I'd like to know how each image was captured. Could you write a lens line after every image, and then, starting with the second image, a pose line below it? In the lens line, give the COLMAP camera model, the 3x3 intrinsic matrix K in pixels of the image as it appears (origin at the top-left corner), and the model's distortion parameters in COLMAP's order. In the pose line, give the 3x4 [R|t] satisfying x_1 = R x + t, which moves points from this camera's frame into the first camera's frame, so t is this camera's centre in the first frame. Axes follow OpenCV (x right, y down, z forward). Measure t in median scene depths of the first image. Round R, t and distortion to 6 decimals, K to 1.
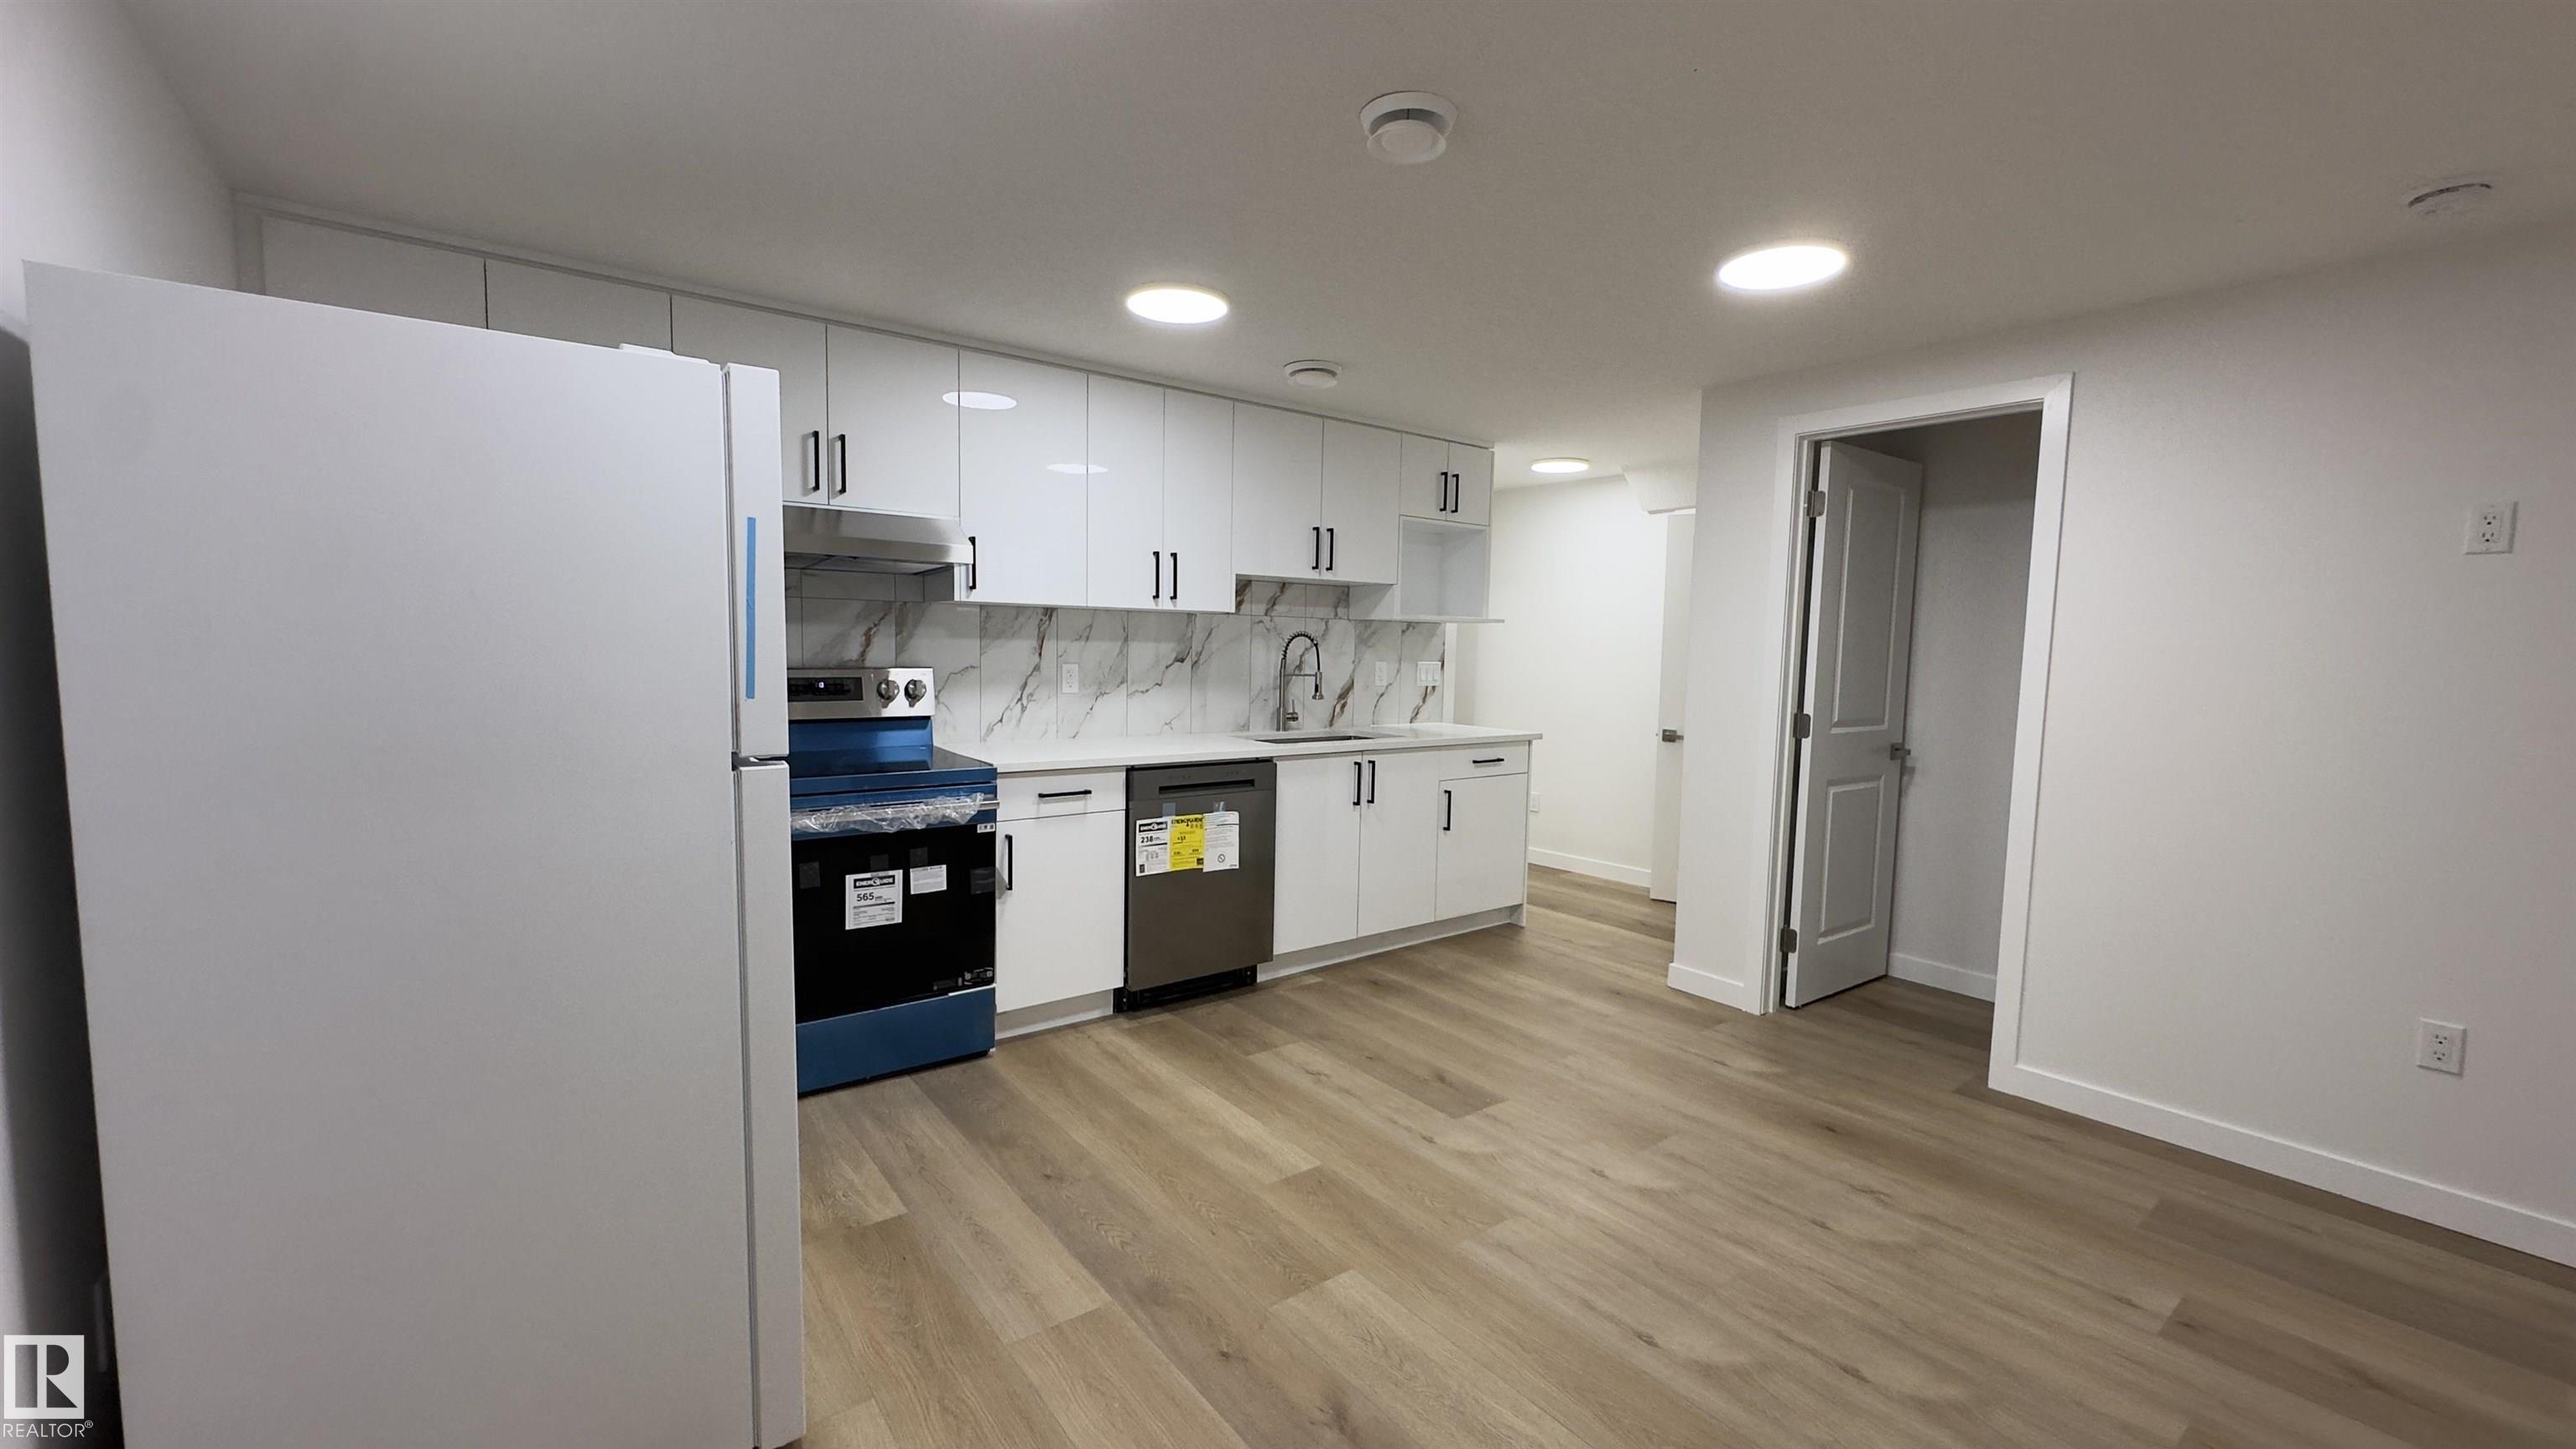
lens RADIAL K [[1027.1, 0, 1285.1], [0, 1027.1, 728.0], [0, 0, 1]] dist [-0.001715, -0.000124]
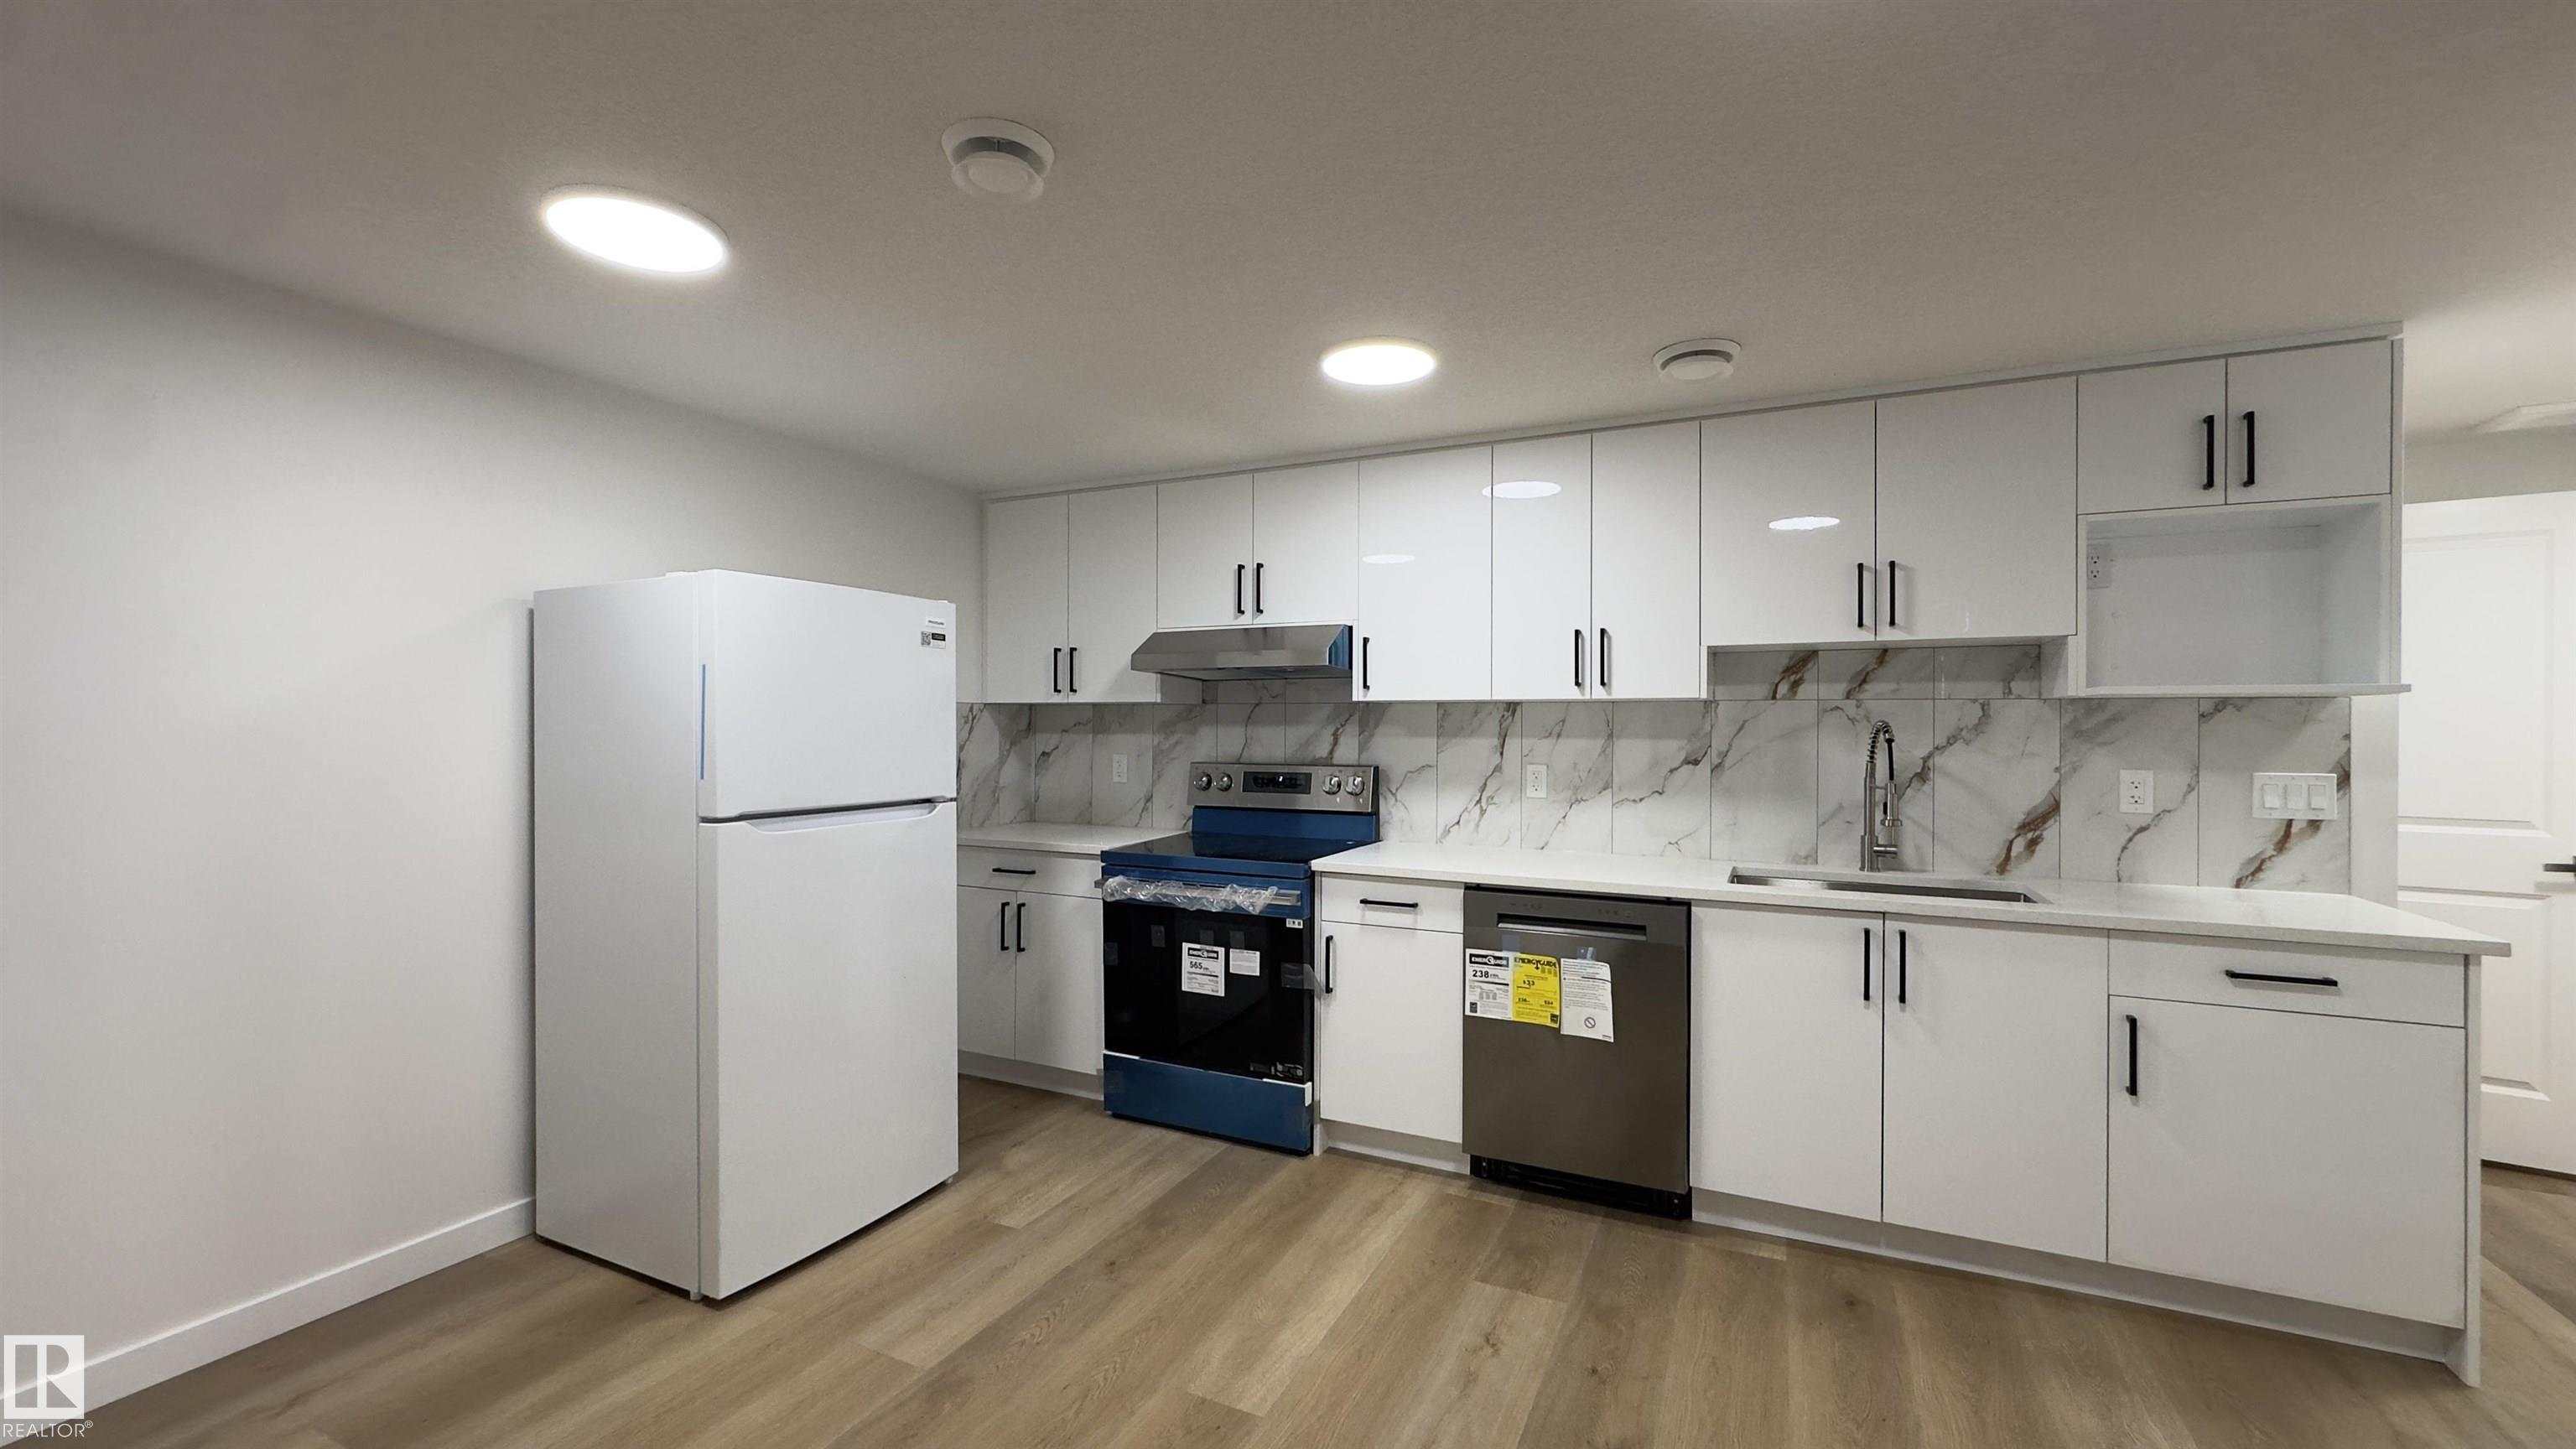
lens RADIAL K [[1027.1, 0, 1285.1], [0, 1027.1, 728.0], [0, 0, 1]] dist [-0.001715, -0.000124]
pose [[0.451469, -0.017422, -0.892117, 0.515819], [-0.068912, 0.996142, -0.054327, -0.033131], [0.889622, 0.086005, 0.448527, 0.438858]]
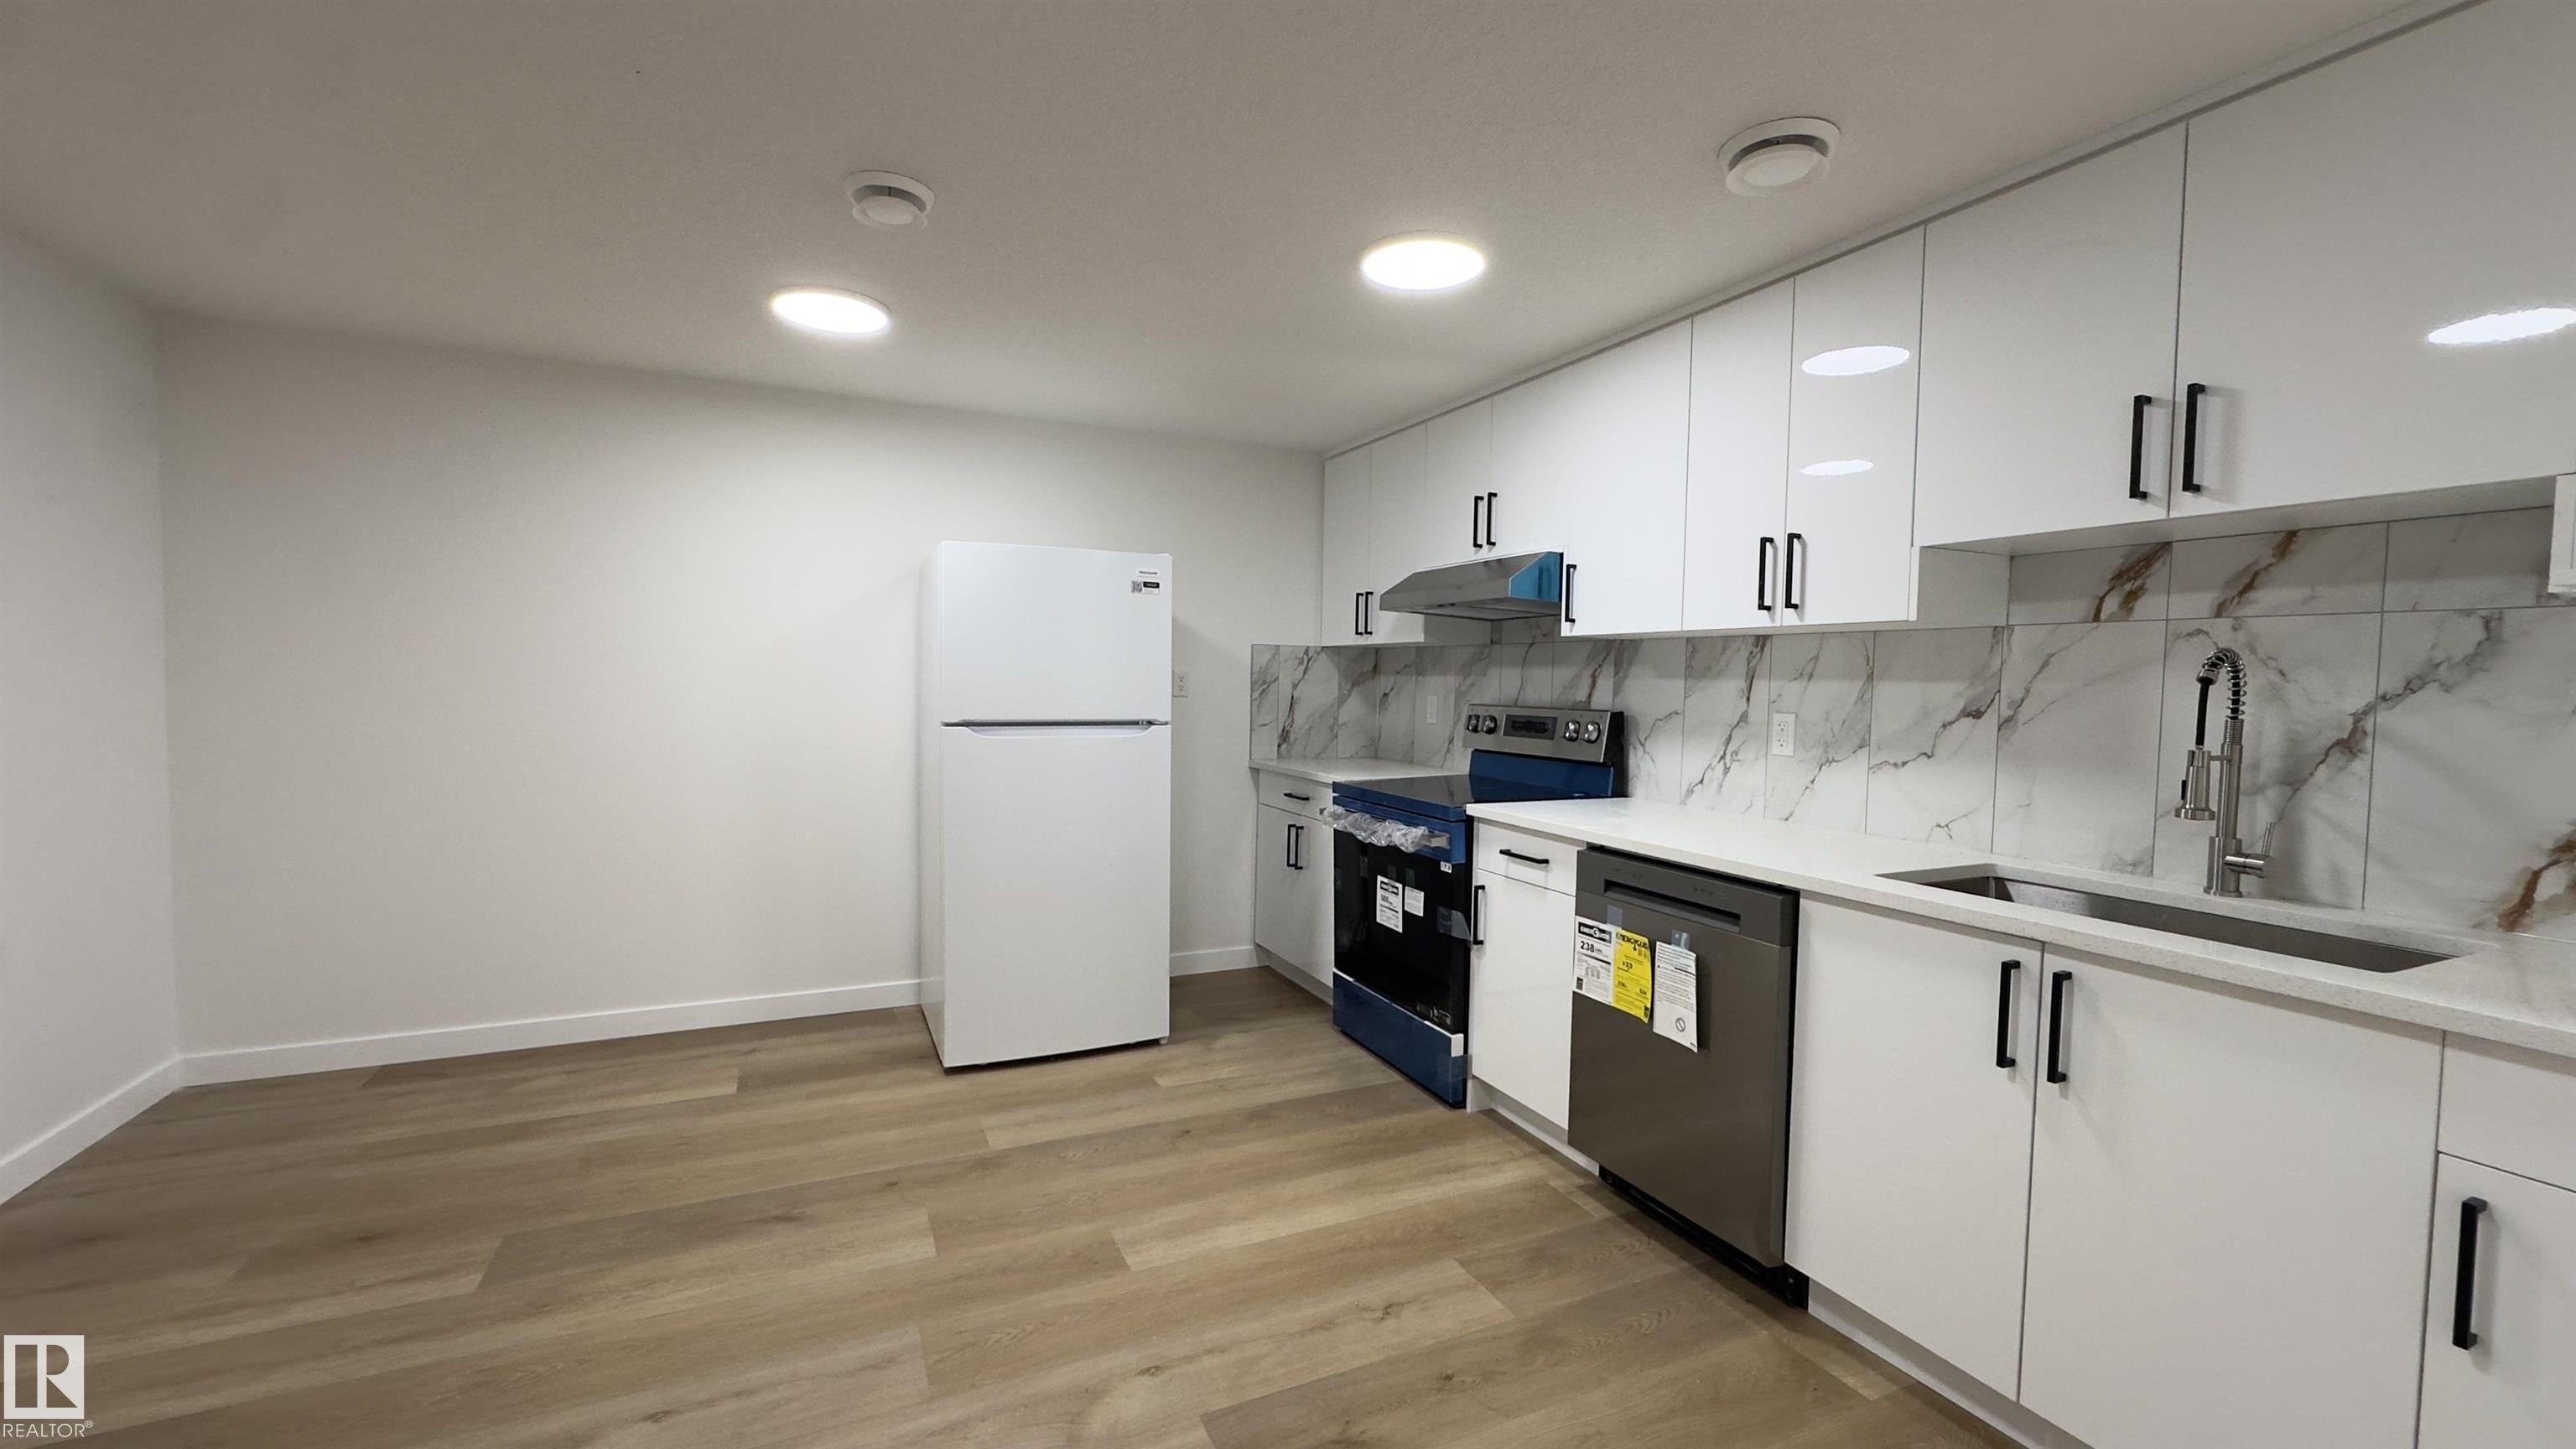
lens RADIAL K [[1027.1, 0, 1285.1], [0, 1027.1, 728.0], [0, 0, 1]] dist [-0.001715, -0.000124]
pose [[-0.210137, 0.023290, -0.977395, 0.582979], [-0.102835, 0.993644, 0.045786, -0.053244], [0.972249, 0.110131, -0.206406, 0.874747]]
